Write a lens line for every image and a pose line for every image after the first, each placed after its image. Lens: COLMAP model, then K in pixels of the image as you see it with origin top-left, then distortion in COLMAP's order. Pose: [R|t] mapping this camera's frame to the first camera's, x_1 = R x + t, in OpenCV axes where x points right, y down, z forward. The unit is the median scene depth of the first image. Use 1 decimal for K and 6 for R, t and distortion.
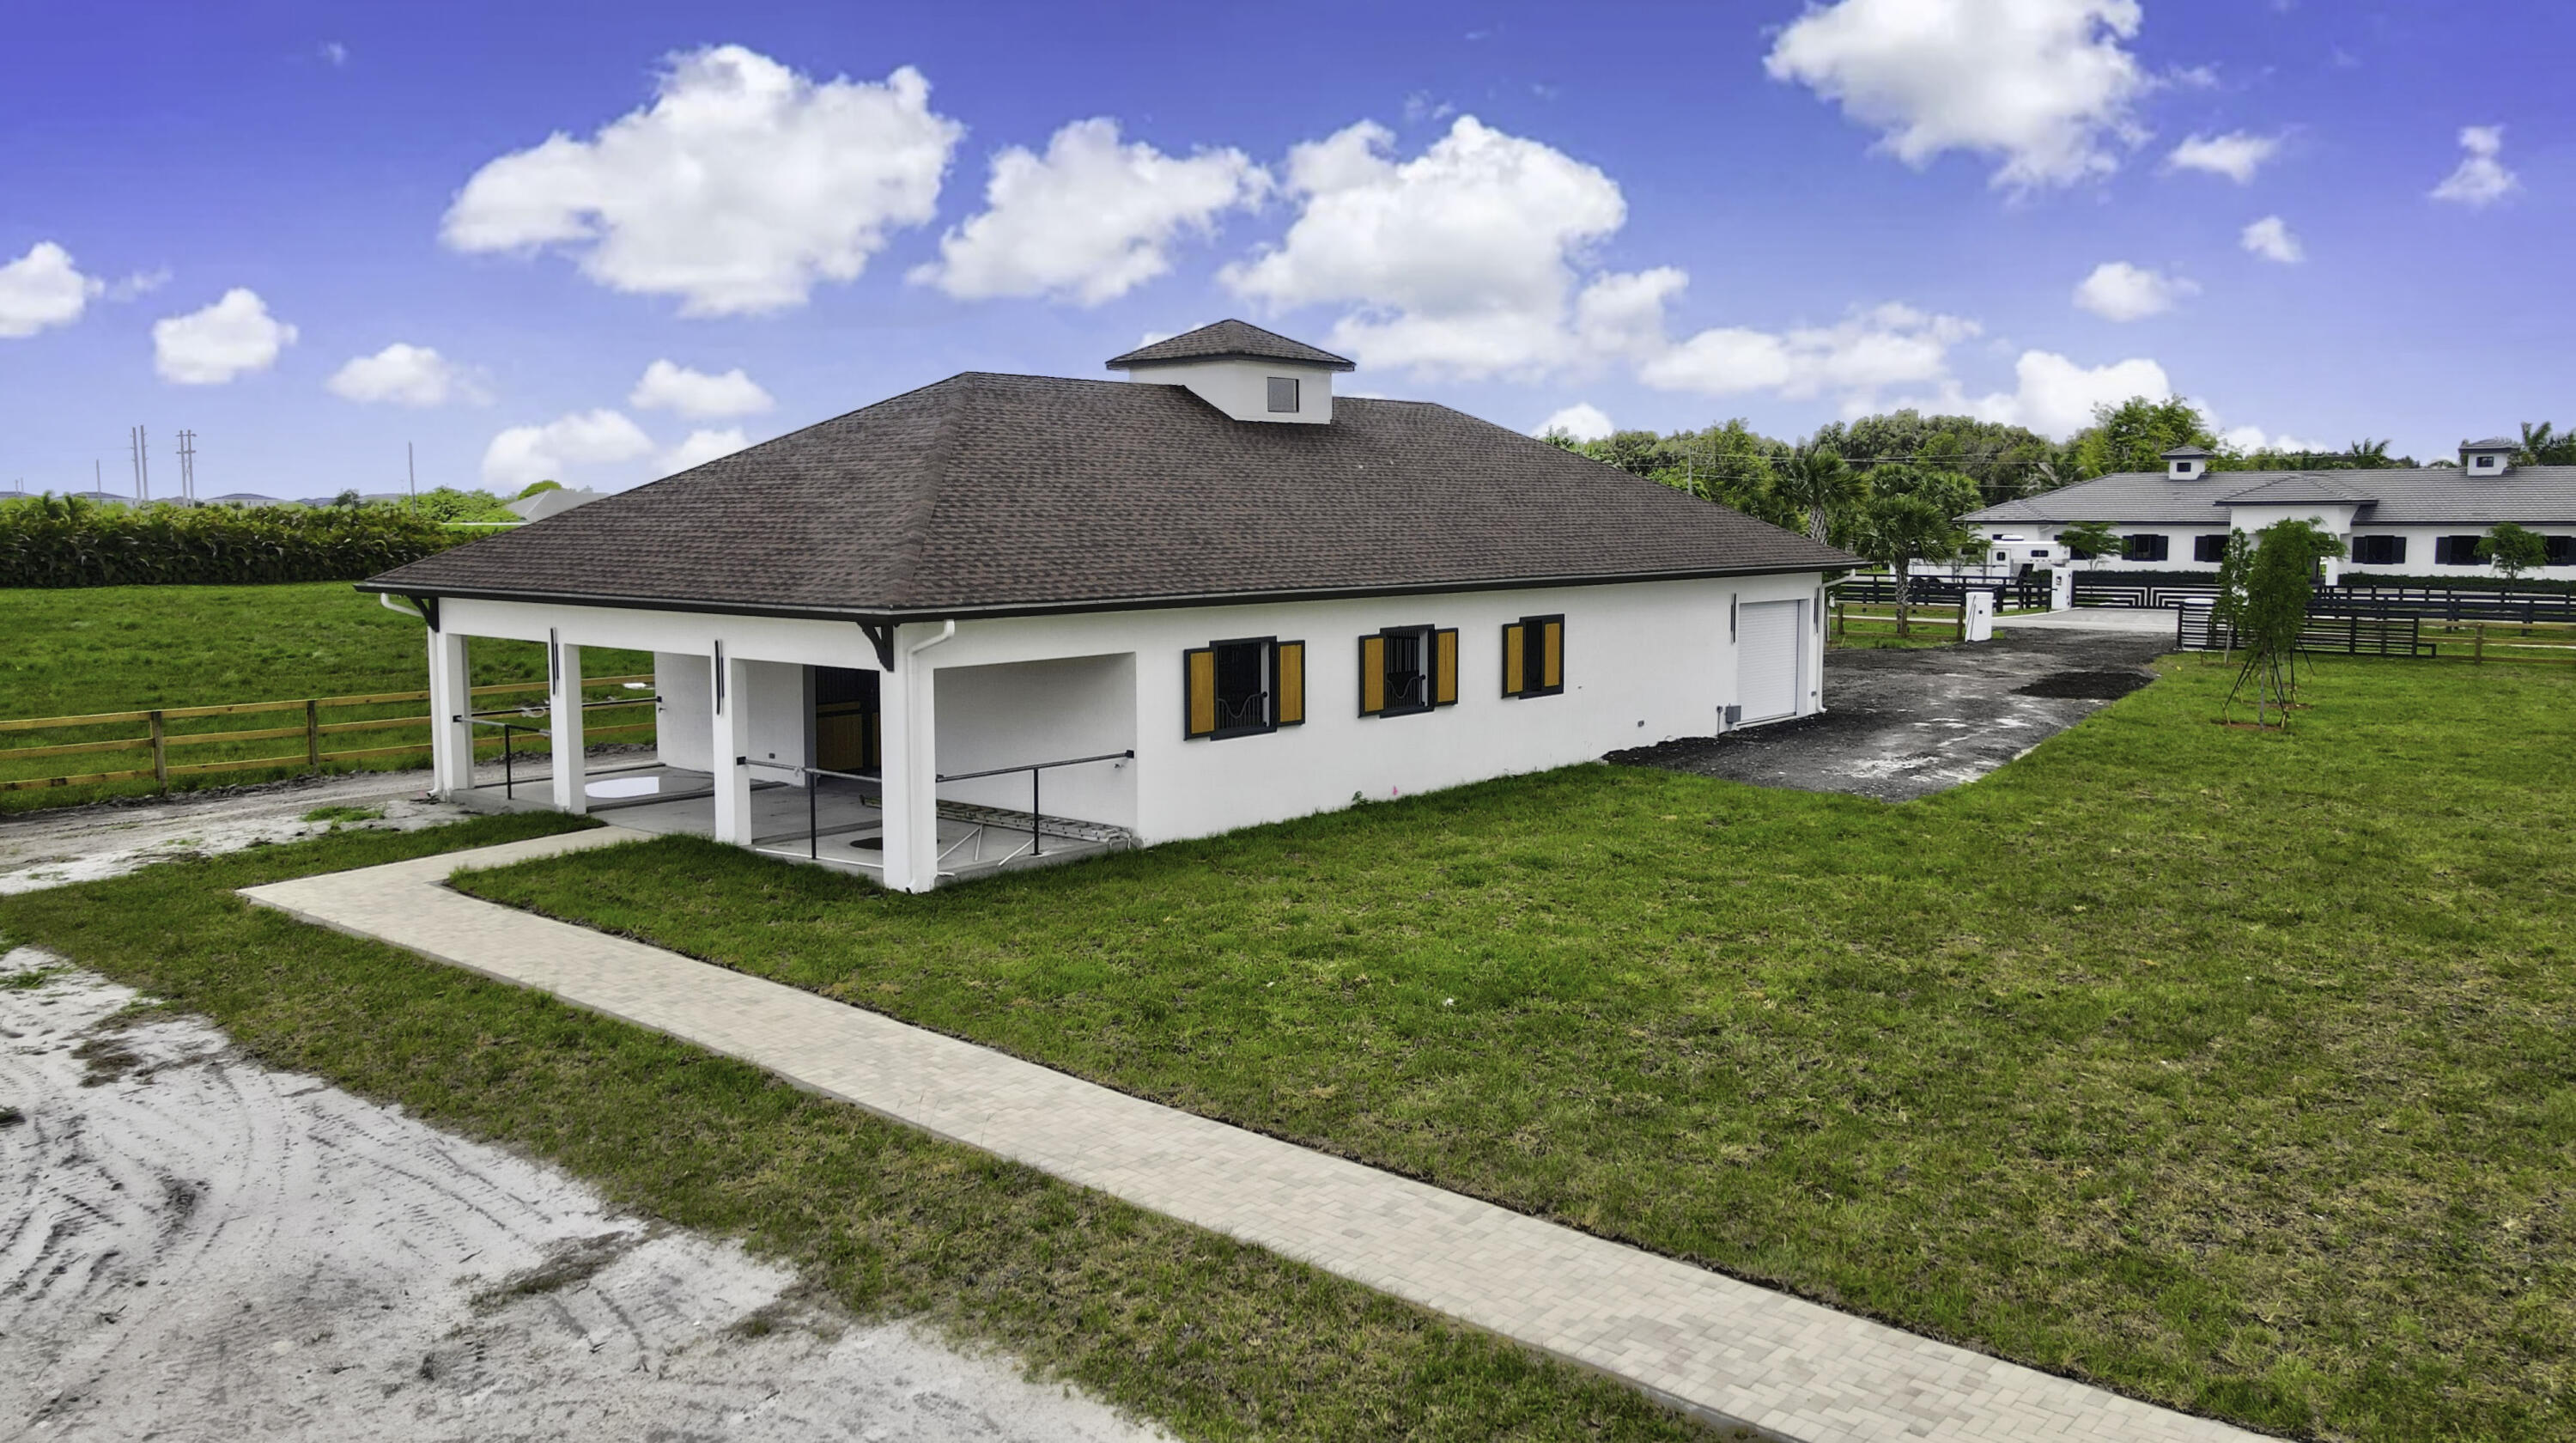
lens RADIAL K [[1883.5, 0, 1295.9], [0, 1883.5, 712.1], [0, 0, 1]] dist [0.012707, 0.011422]
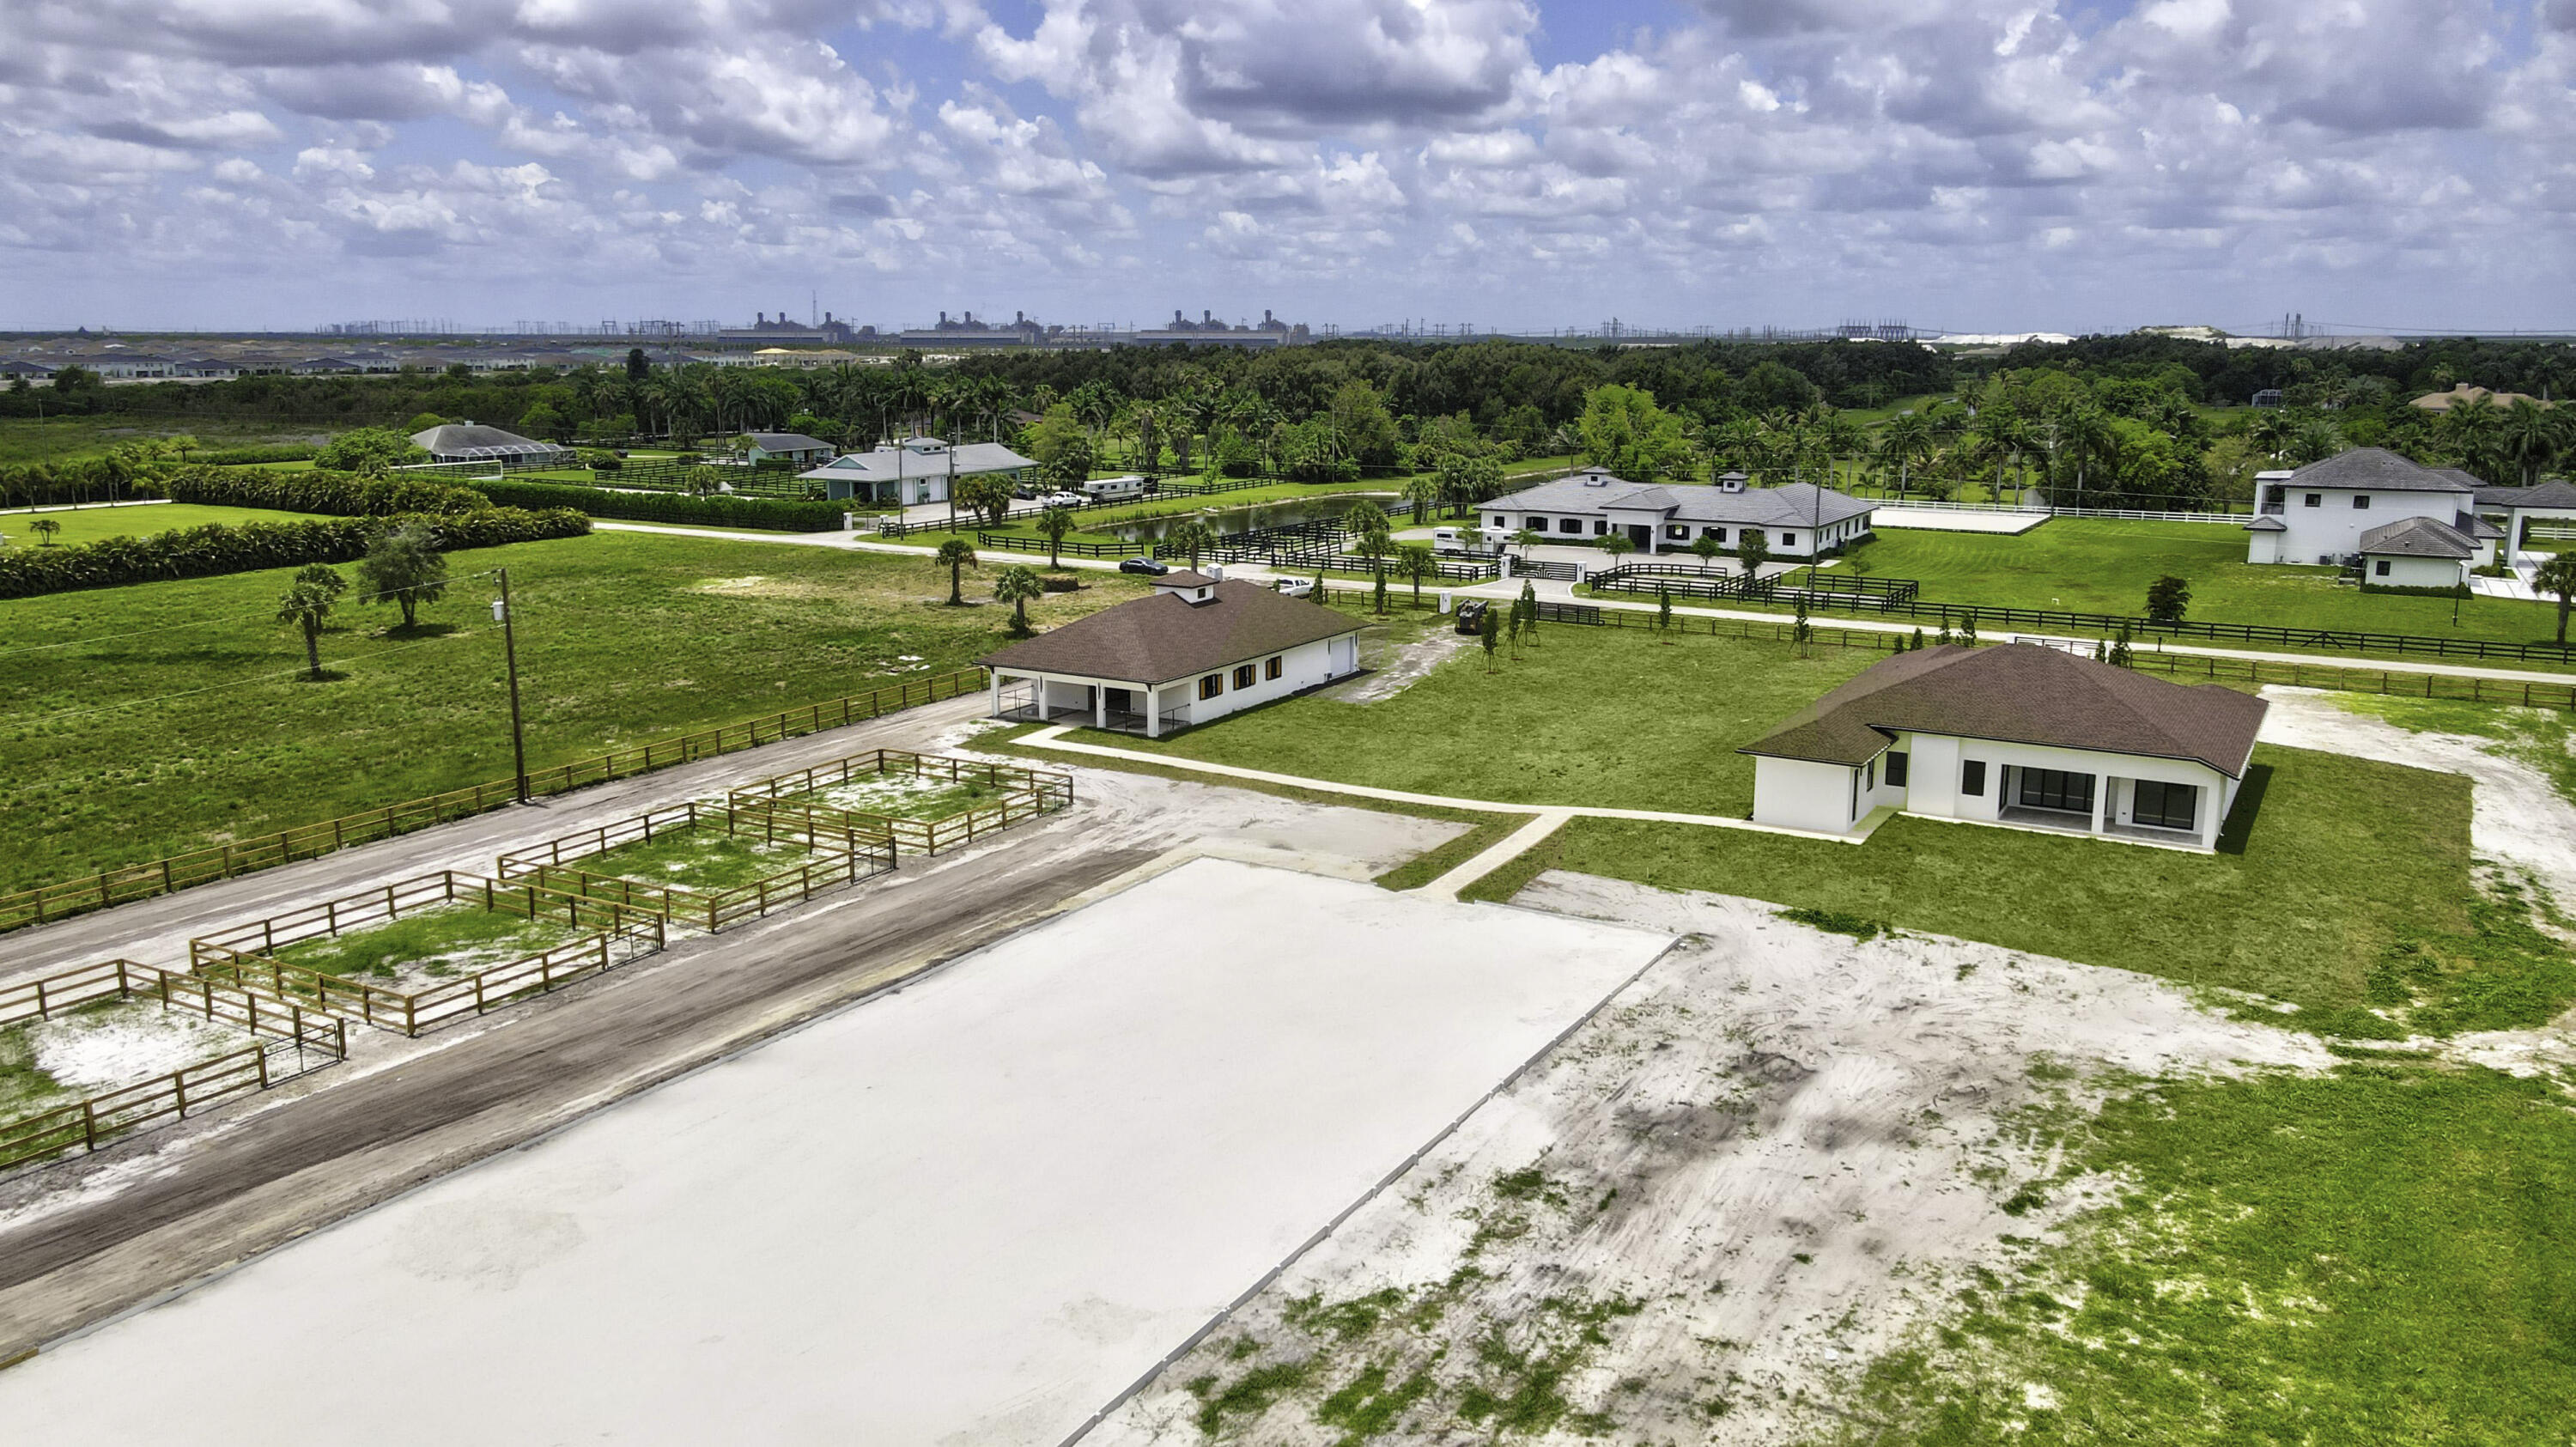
lens RADIAL K [[1882.3, 0, 1288.0], [0, 1882.3, 723.5], [0, 0, 1]] dist [-0.017137, 0.080142]
pose [[0.984748, -0.029921, 0.171397, -0.479034], [0.012666, 0.994817, 0.100894, -0.289968], [-0.173528, -0.097184, 0.980022, -2.612737]]
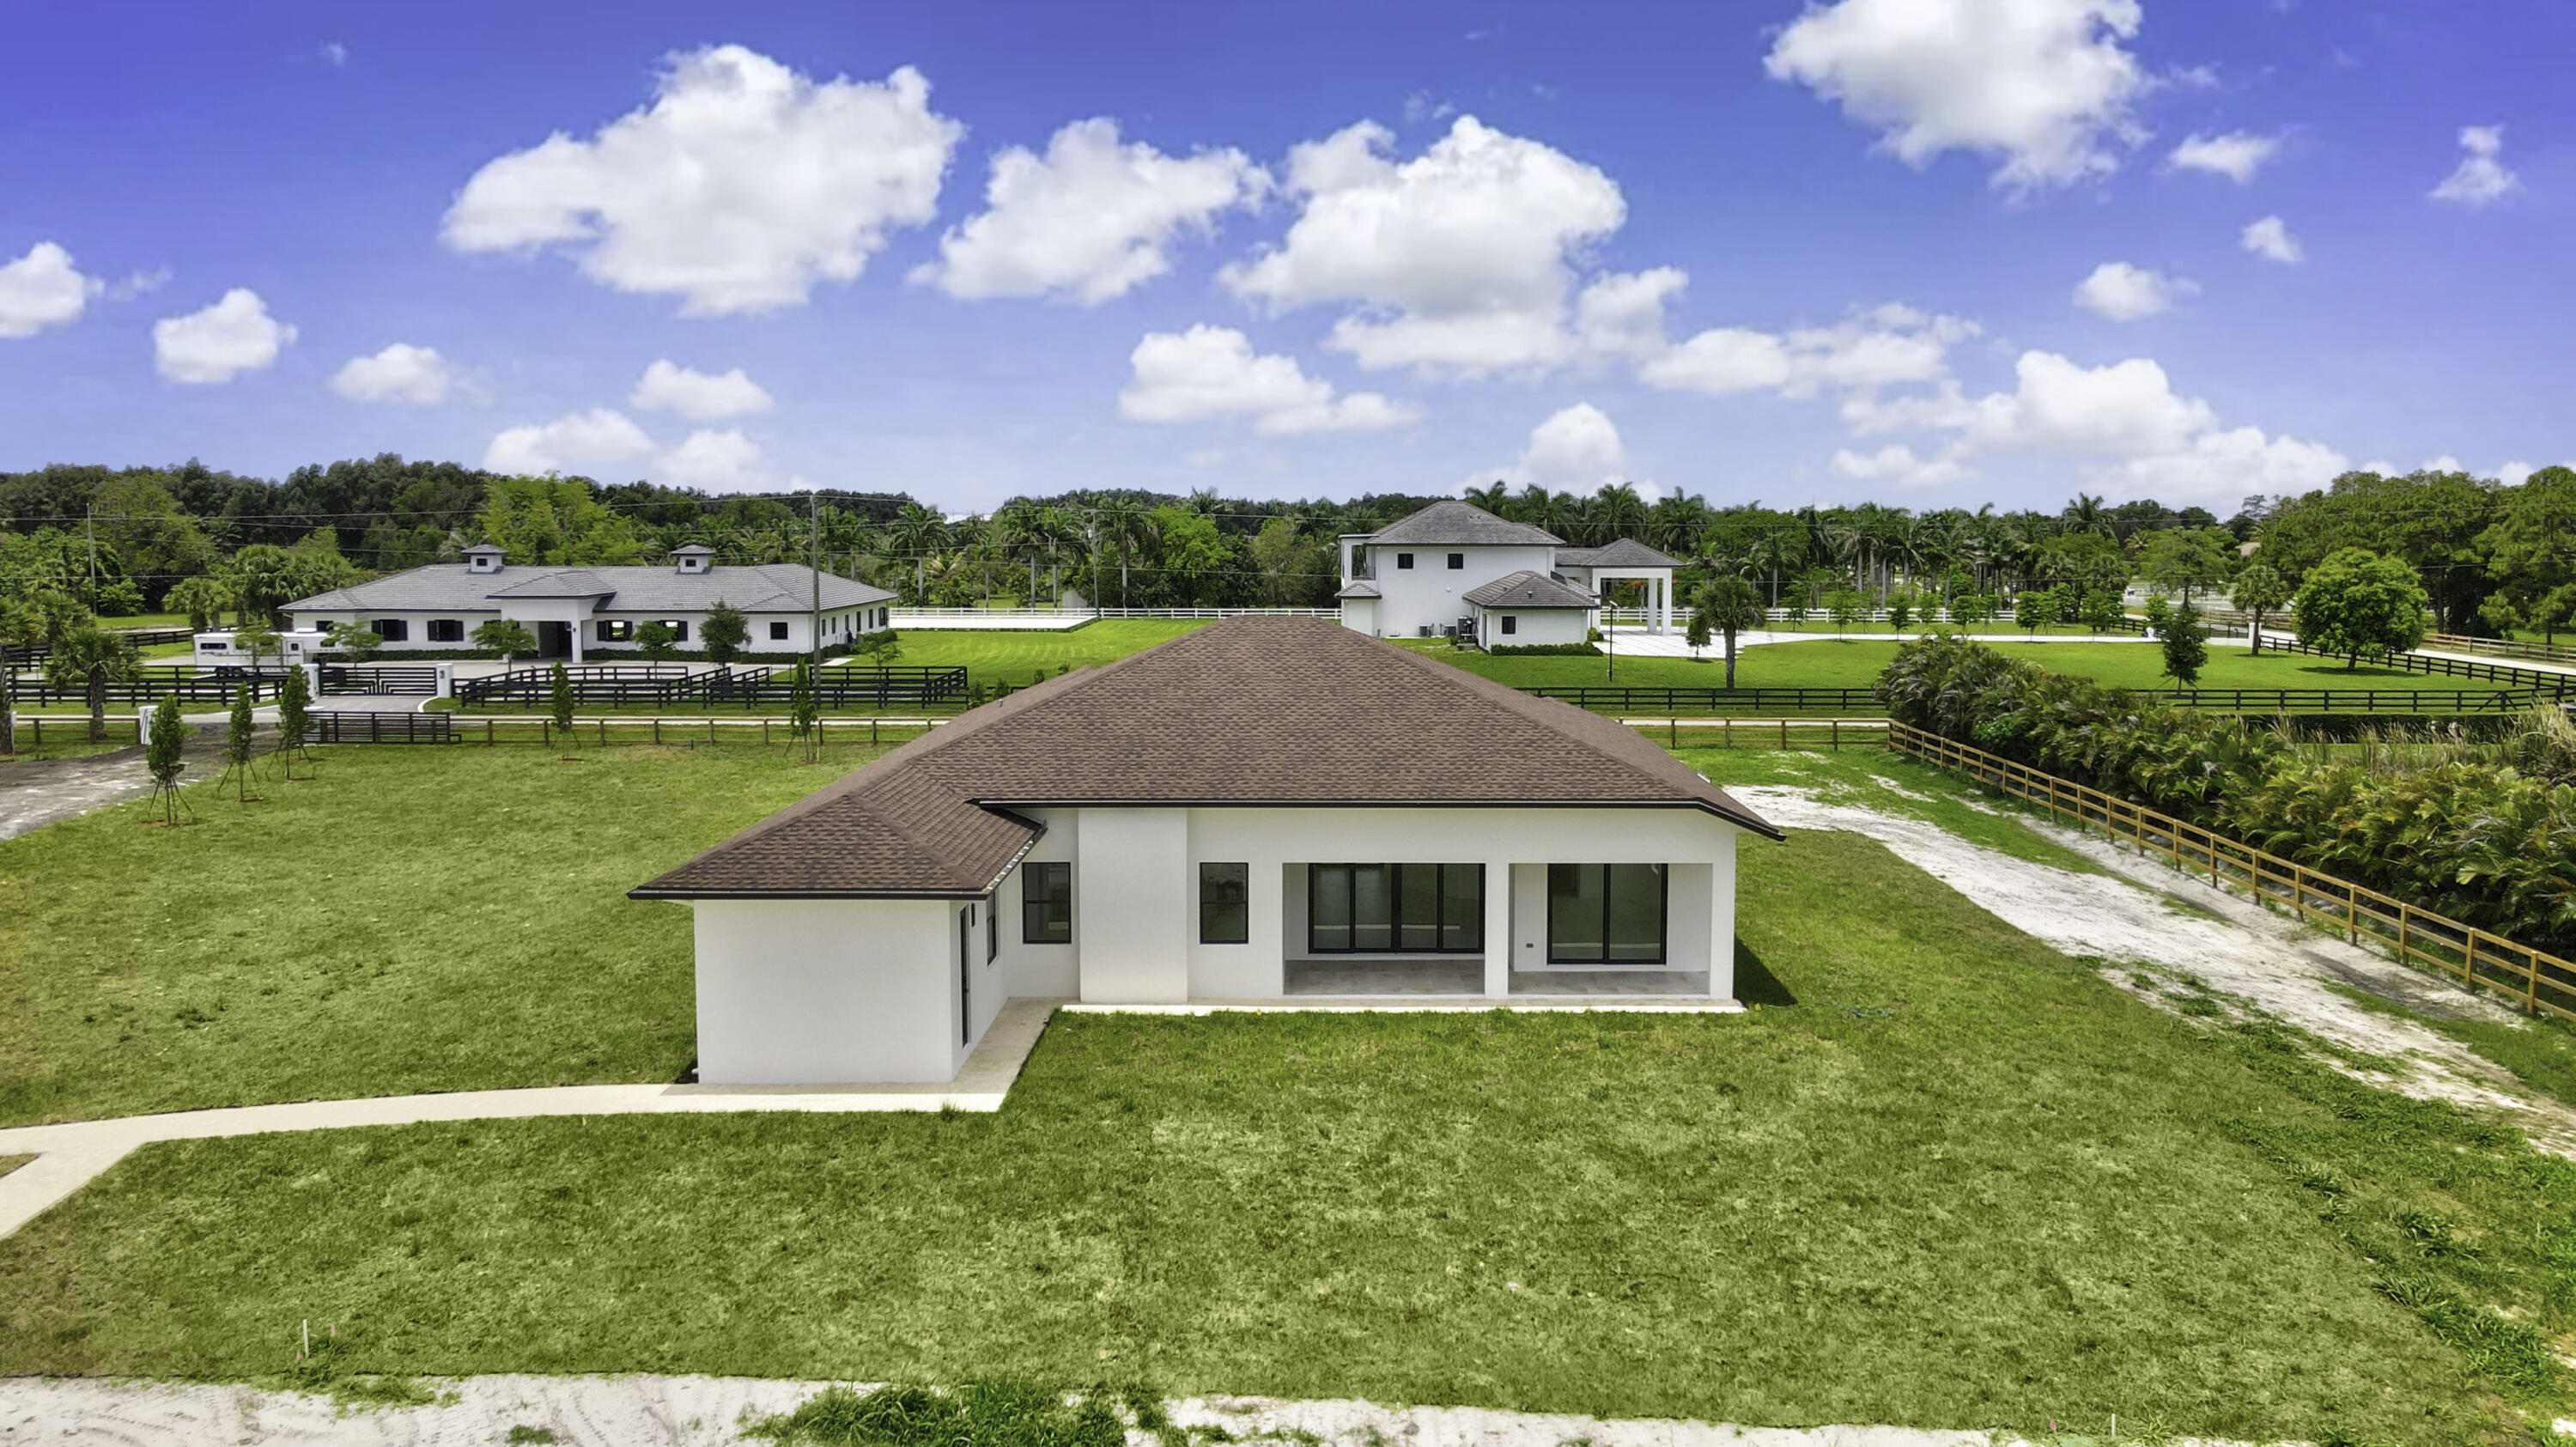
lens RADIAL K [[1919.7, 0, 1352.3], [0, 1919.7, 723.0], [0, 0, 1]] dist [0.010130, 0.012066]
pose [[0.751600, -0.062562, 0.656646, 0.242950], [0.064180, 0.997705, 0.021596, -0.058780], [-0.656490, 0.025912, 0.753890, -1.089496]]
